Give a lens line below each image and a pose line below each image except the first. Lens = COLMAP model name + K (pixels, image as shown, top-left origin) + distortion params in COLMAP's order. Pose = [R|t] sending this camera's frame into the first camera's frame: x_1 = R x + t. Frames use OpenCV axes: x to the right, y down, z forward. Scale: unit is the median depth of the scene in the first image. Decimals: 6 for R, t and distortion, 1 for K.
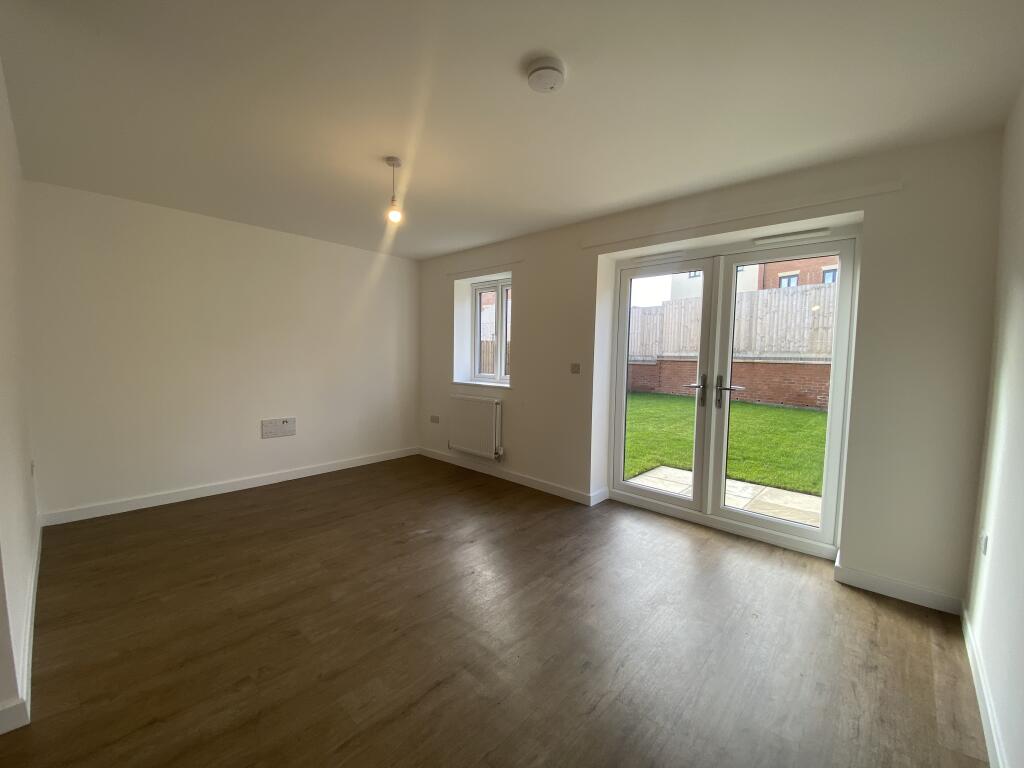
lens RADIAL K [[401.2, 0, 502.5], [0, 401.2, 388.4], [0, 0, 1]] dist [-0.016874, -0.001541]
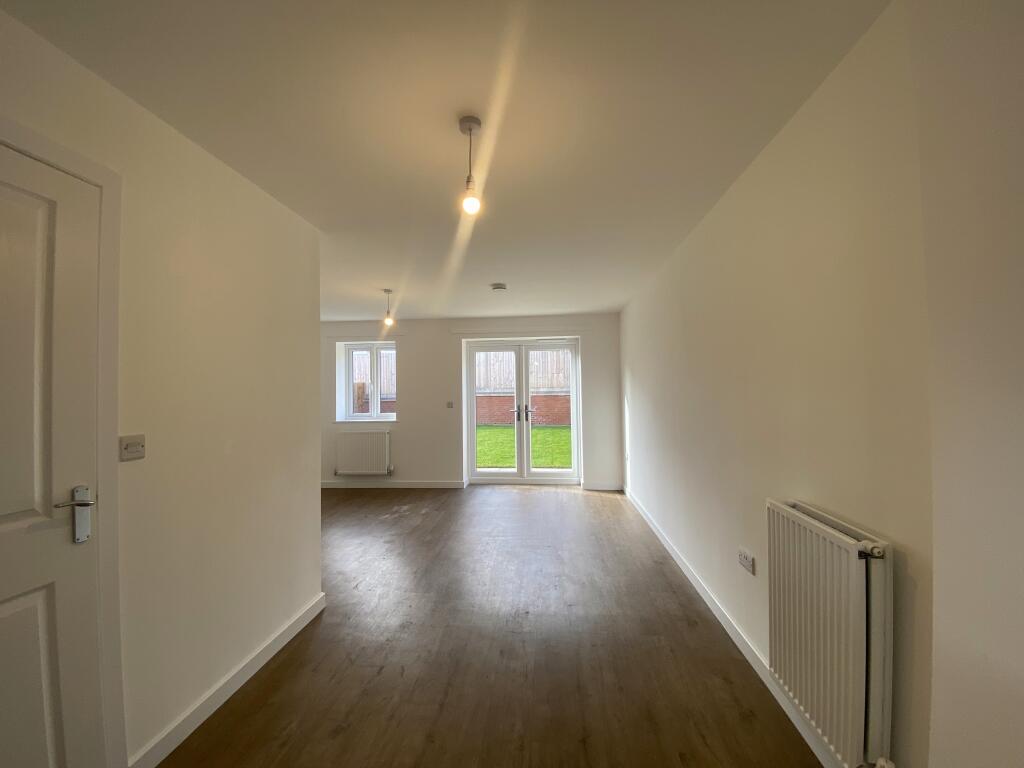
lens RADIAL K [[401.2, 0, 510.3], [0, 401.2, 384.8], [0, 0, 1]] dist [-0.016874, -0.001541]
pose [[0.778244, -0.017583, 0.627716, -0.221648], [0.080913, 0.994083, -0.072471, 0.002221], [-0.622727, 0.107191, 0.775062, -0.146604]]
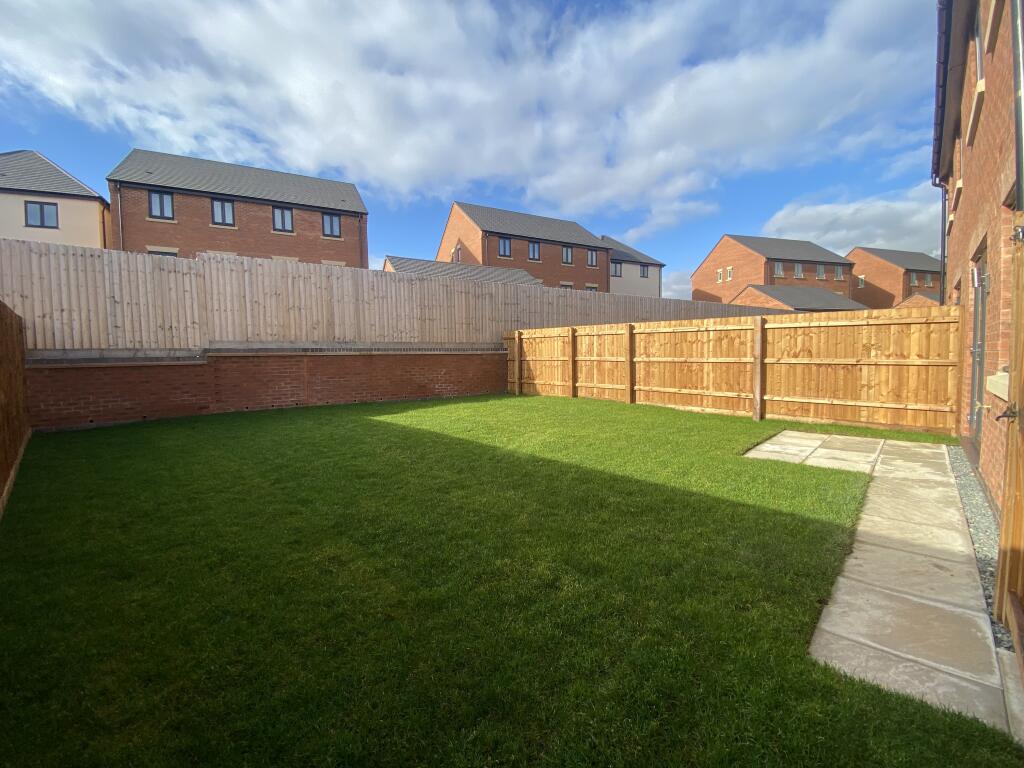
lens RADIAL K [[401.2, 0, 519.3], [0, 401.2, 389.3], [0, 0, 1]] dist [-0.016874, -0.001541]
pose [[0.017023, -0.087742, 0.995998, -0.252919], [0.096827, 0.991605, 0.085700, -0.039598], [-0.995156, 0.094981, 0.025376, 0.769588]]
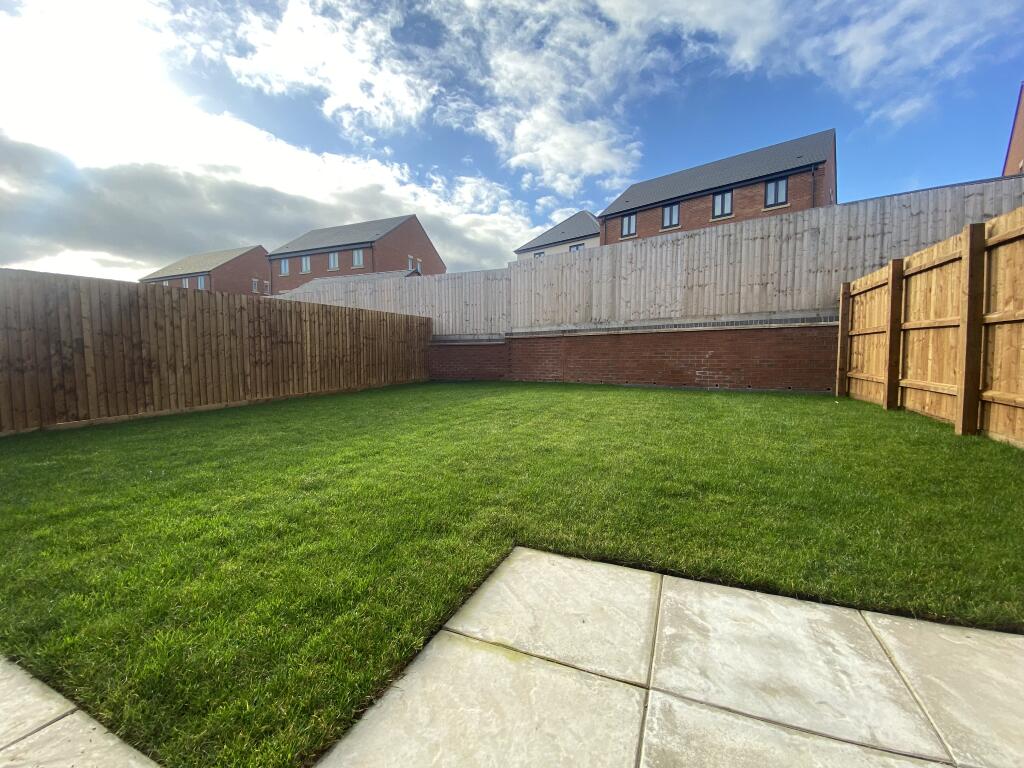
lens RADIAL K [[401.2, 0, 491.1], [0, 401.2, 377.7], [0, 0, 1]] dist [-0.016874, -0.001541]
pose [[0.947400, -0.030940, 0.318552, 0.153258], [0.040403, 0.998915, -0.023141, 0.034148], [-0.317490, 0.034795, 0.947623, 0.381249]]
